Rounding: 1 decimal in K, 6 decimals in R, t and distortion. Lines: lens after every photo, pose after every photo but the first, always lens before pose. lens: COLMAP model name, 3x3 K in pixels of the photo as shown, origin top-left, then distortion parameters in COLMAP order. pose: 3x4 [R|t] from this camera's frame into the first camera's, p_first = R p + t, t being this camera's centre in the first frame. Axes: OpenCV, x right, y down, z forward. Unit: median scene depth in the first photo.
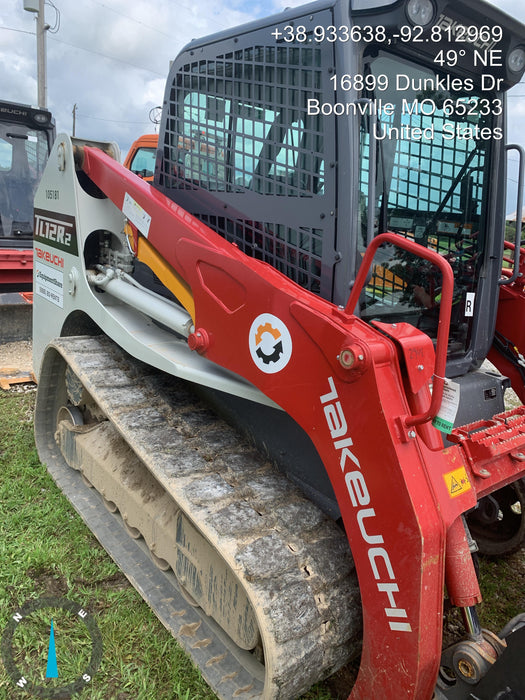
lens RADIAL K [[536.4, 0, 282.6], [0, 536.4, 341.2], [0, 0, 1]] dist [0.006720, 0.000486]
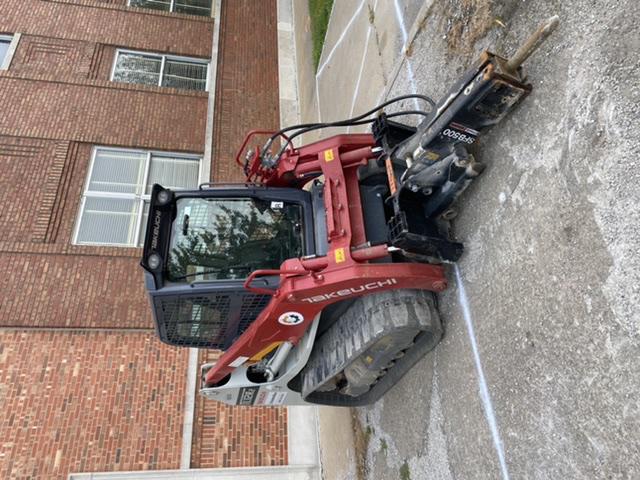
lens RADIAL K [[471.6, 0, 320.0], [0, 471.6, 240.0], [0, 0, 1]] dist [0.003869, 0.000631]
pose [[-0.012534, -0.992814, -0.119008, 0.427589], [0.999090, -0.007581, -0.041980, 0.167269], [0.040776, -0.119426, 0.992005, -0.783326]]
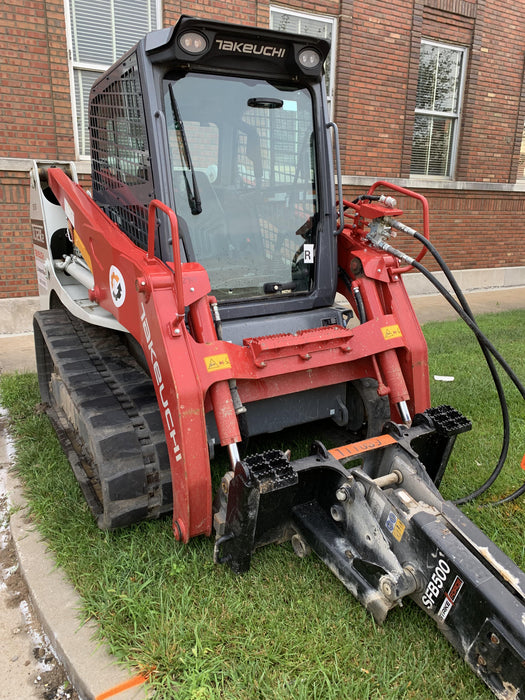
lens RADIAL K [[525.7, 0, 261.5], [0, 525.7, 356.6], [0, 0, 1]] dist [-0.002719, -0.001622]
pose [[0.979798, -0.059066, -0.191069, 0.463879], [0.064758, 0.997620, 0.023675, 0.138757], [0.189216, -0.035570, 0.981291, -0.256595]]
